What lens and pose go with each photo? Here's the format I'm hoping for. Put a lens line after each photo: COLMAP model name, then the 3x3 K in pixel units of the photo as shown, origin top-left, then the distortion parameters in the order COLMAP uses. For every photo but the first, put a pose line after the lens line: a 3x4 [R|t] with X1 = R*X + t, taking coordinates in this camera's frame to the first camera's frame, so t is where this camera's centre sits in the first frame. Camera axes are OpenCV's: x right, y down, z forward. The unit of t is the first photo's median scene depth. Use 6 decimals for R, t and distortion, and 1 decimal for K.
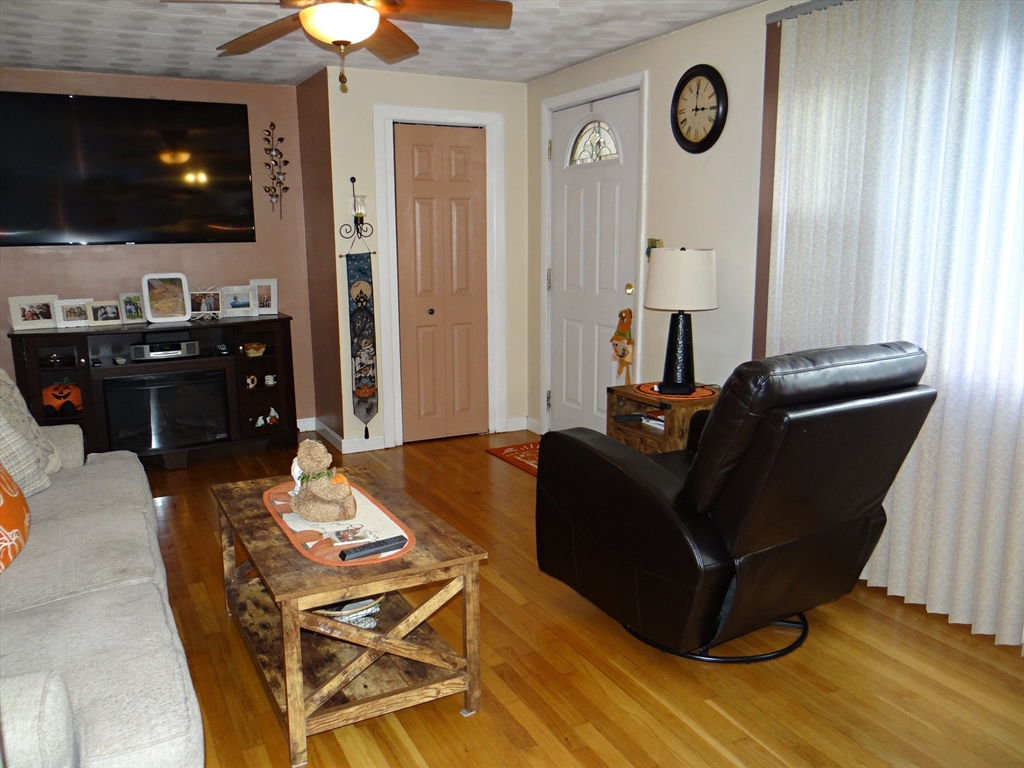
lens RADIAL K [[815.8, 0, 506.6], [0, 815.8, 382.5], [0, 0, 1]] dist [0.003402, -0.002788]
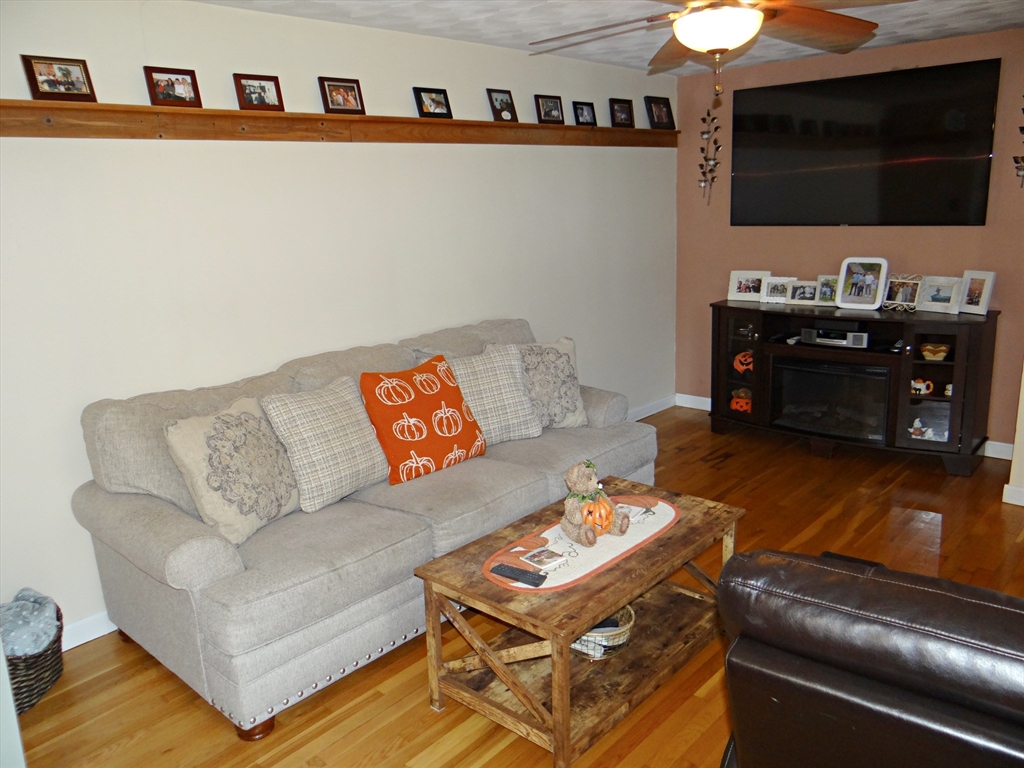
lens RADIAL K [[815.8, 0, 507.1], [0, 815.8, 385.2], [0, 0, 1]] dist [0.003402, -0.002788]
pose [[0.353662, 0.218543, -0.909485, 0.350300], [-0.136853, 0.973949, 0.180816, -0.107227], [0.925308, 0.060518, 0.374357, 0.268201]]
